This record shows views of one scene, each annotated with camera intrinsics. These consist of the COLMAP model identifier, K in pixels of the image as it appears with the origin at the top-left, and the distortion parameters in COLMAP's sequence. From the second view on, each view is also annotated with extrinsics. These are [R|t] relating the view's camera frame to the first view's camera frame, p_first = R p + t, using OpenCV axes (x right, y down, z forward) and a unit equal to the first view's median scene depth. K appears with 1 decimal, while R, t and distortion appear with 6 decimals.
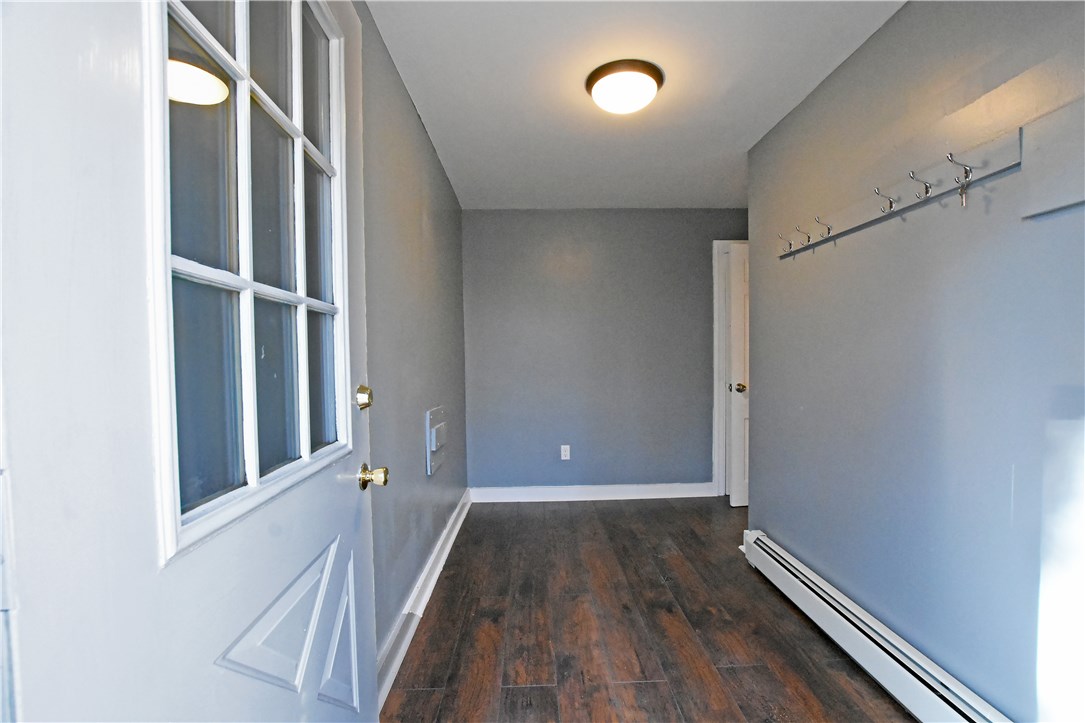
lens RADIAL K [[491.5, 0, 543.7], [0, 491.5, 372.2], [0, 0, 1]] dist [-0.024882, 0.000583]
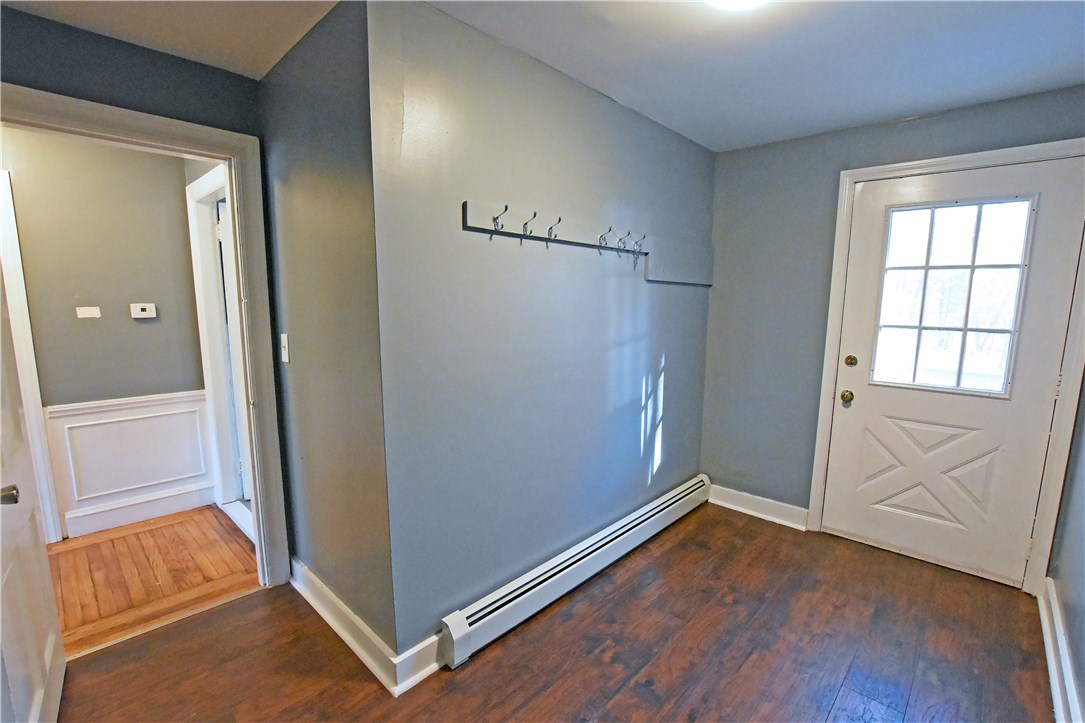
lens RADIAL K [[491.5, 0, 543.7], [0, 491.5, 372.2], [0, 0, 1]] dist [-0.024882, 0.000583]
pose [[-0.715029, -0.099566, 0.691969, -0.139403], [0.020640, 0.986368, 0.163254, -0.176869], [-0.698790, 0.131013, -0.703226, 1.764607]]
